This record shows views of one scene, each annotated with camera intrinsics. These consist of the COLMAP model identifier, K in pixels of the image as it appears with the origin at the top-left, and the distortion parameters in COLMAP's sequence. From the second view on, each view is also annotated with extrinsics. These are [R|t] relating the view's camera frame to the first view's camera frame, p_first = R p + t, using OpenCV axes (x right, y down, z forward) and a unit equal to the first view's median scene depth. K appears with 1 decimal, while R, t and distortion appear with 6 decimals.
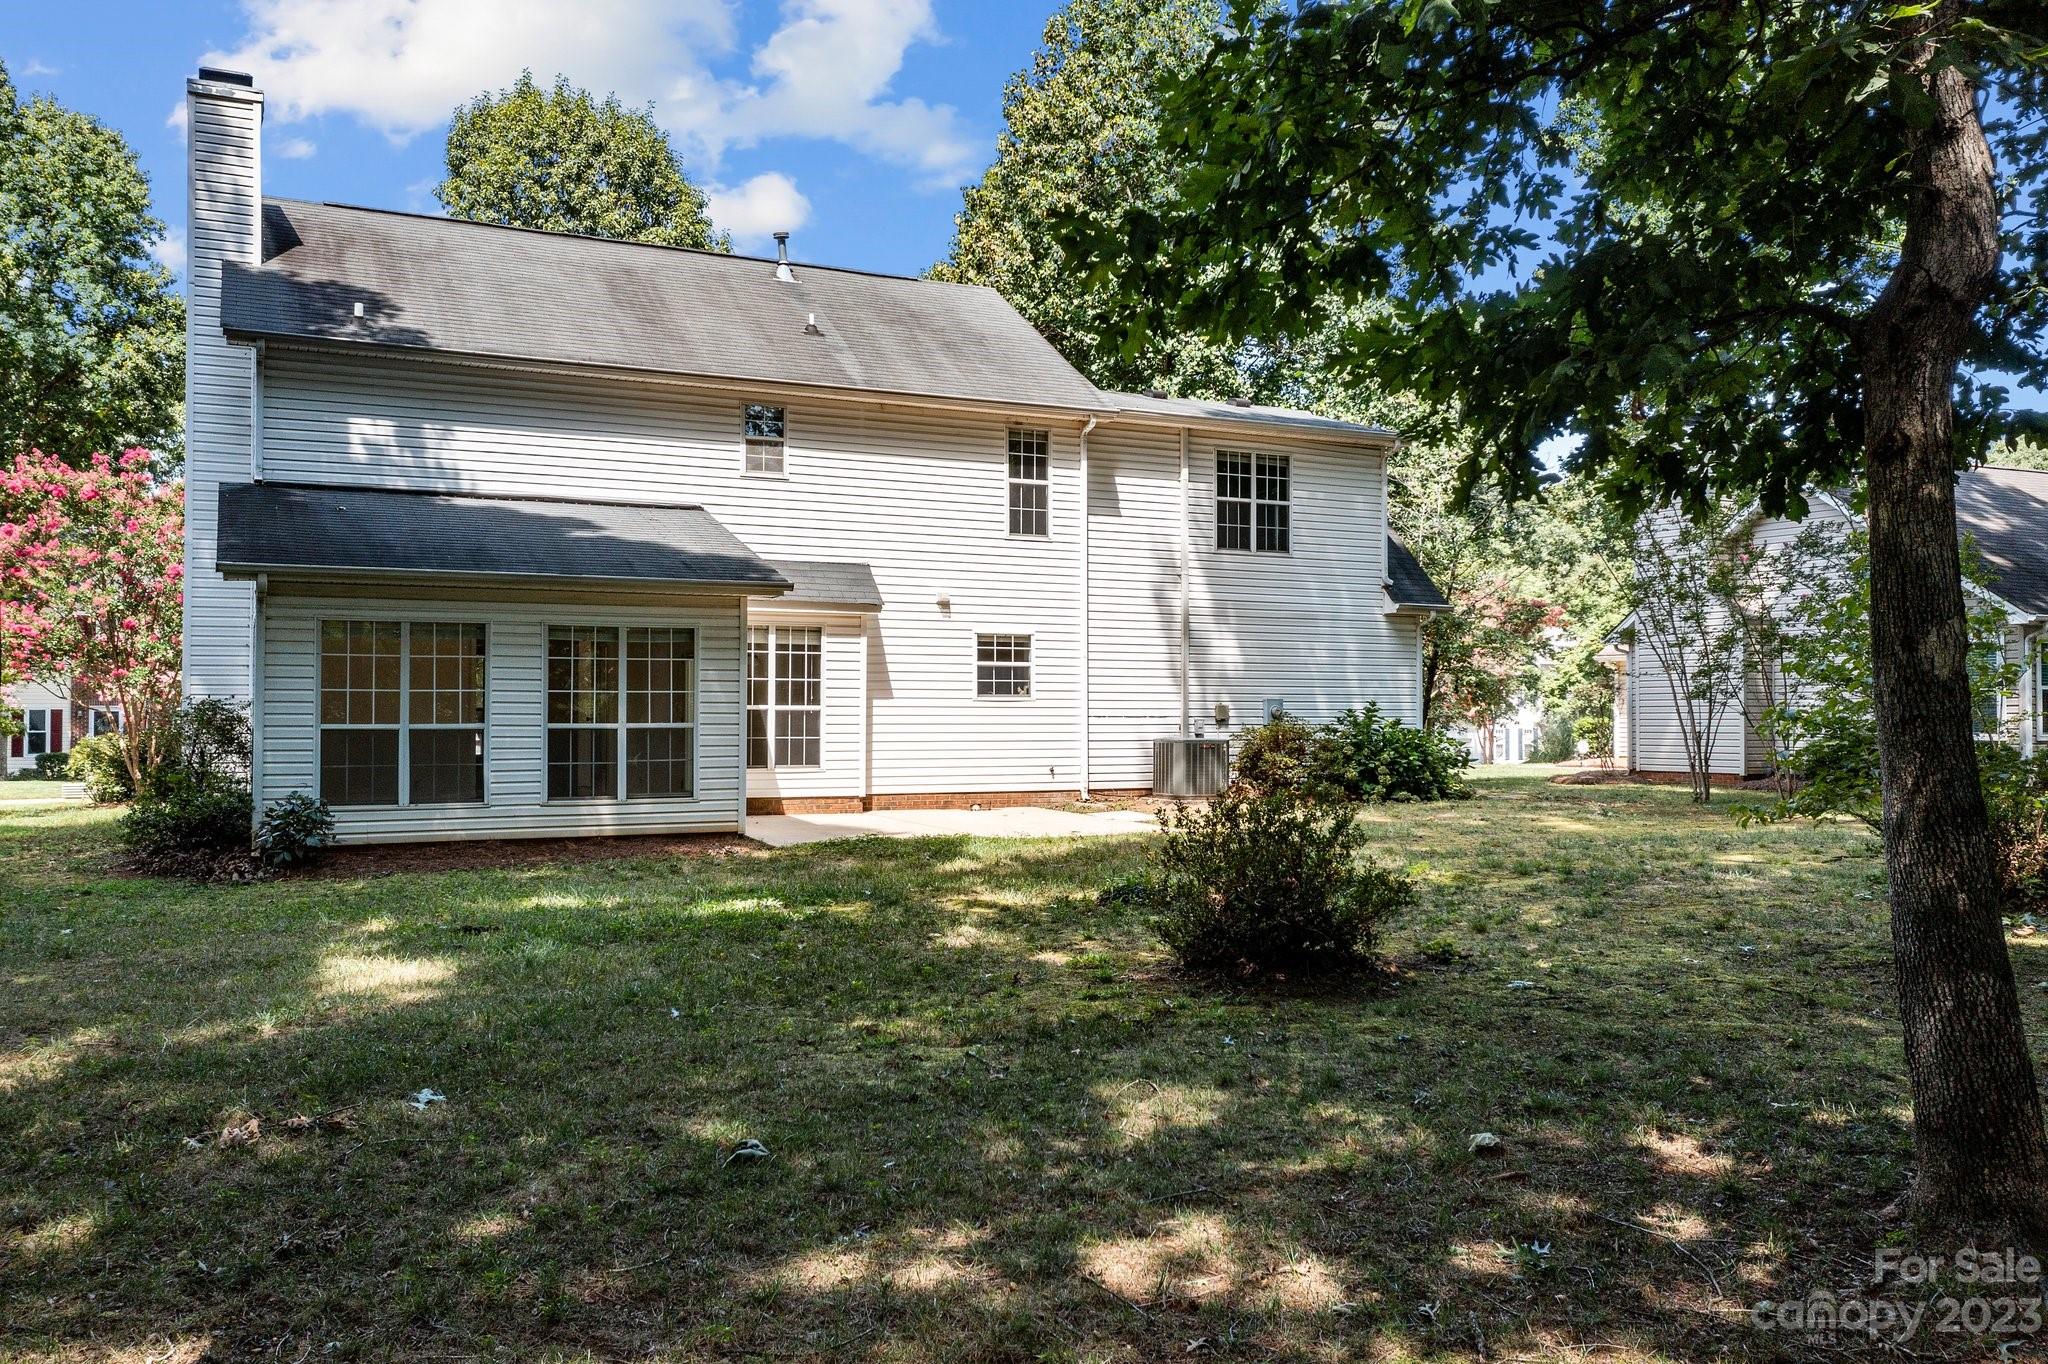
lens RADIAL K [[1643.9, 0, 1024.0], [0, 1643.9, 682.0], [0, 0, 1]] dist [-0.001234, 0.000622]
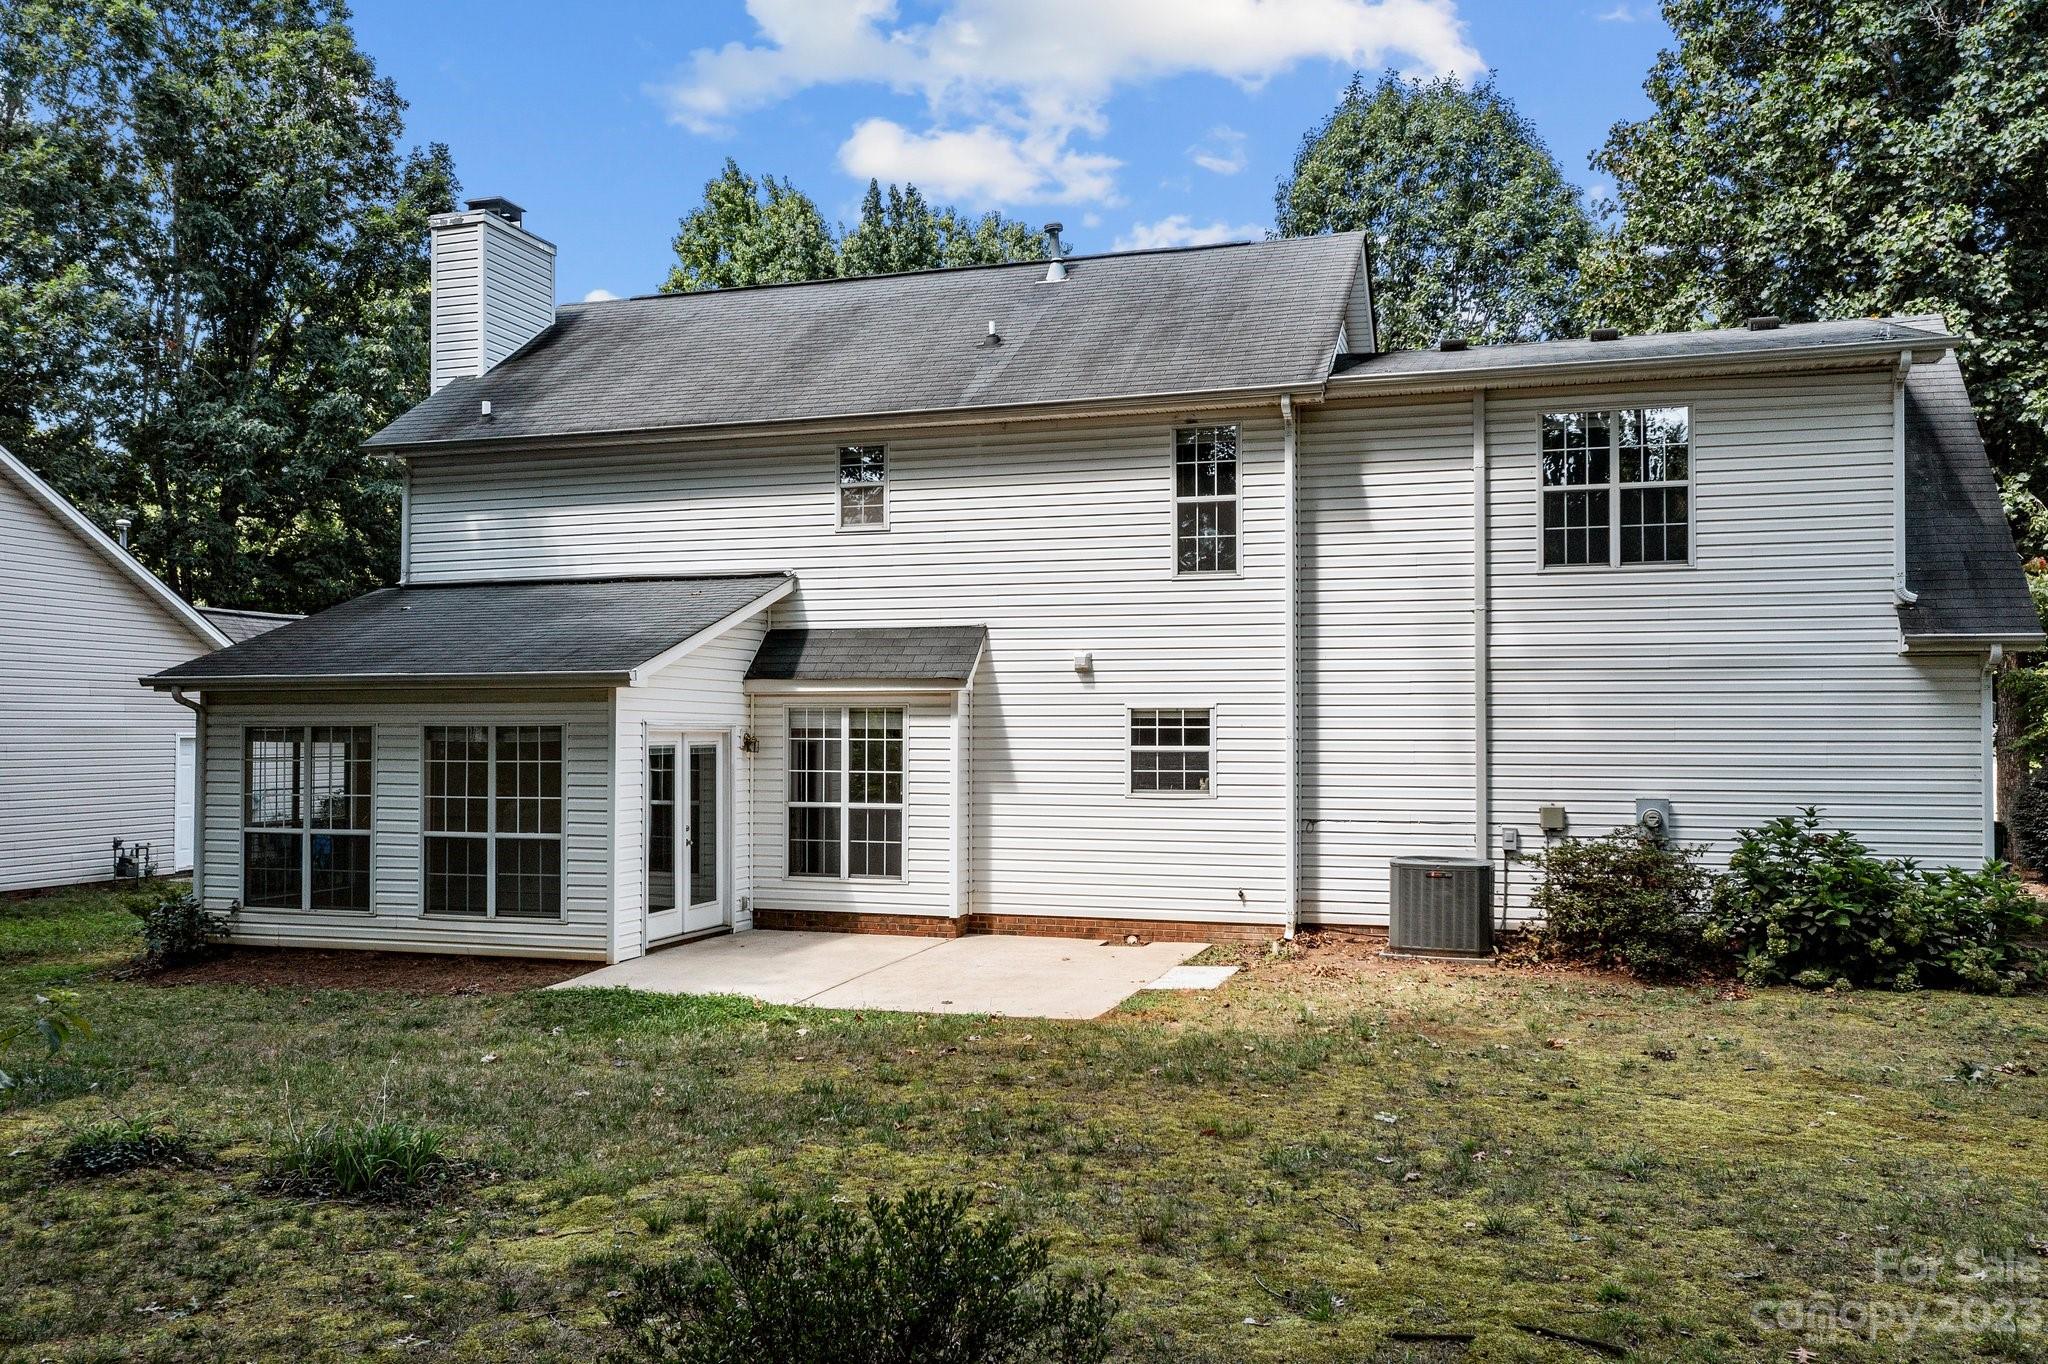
lens RADIAL K [[1629.6, 0, 1023.1], [0, 1629.6, 706.0], [0, 0, 1]] dist [-0.000531, -0.001881]
pose [[0.720441, -0.012318, -0.693407, 0.475380], [0.013574, 0.999901, -0.003660, -0.030035], [0.693383, -0.006776, 0.720537, 0.449442]]
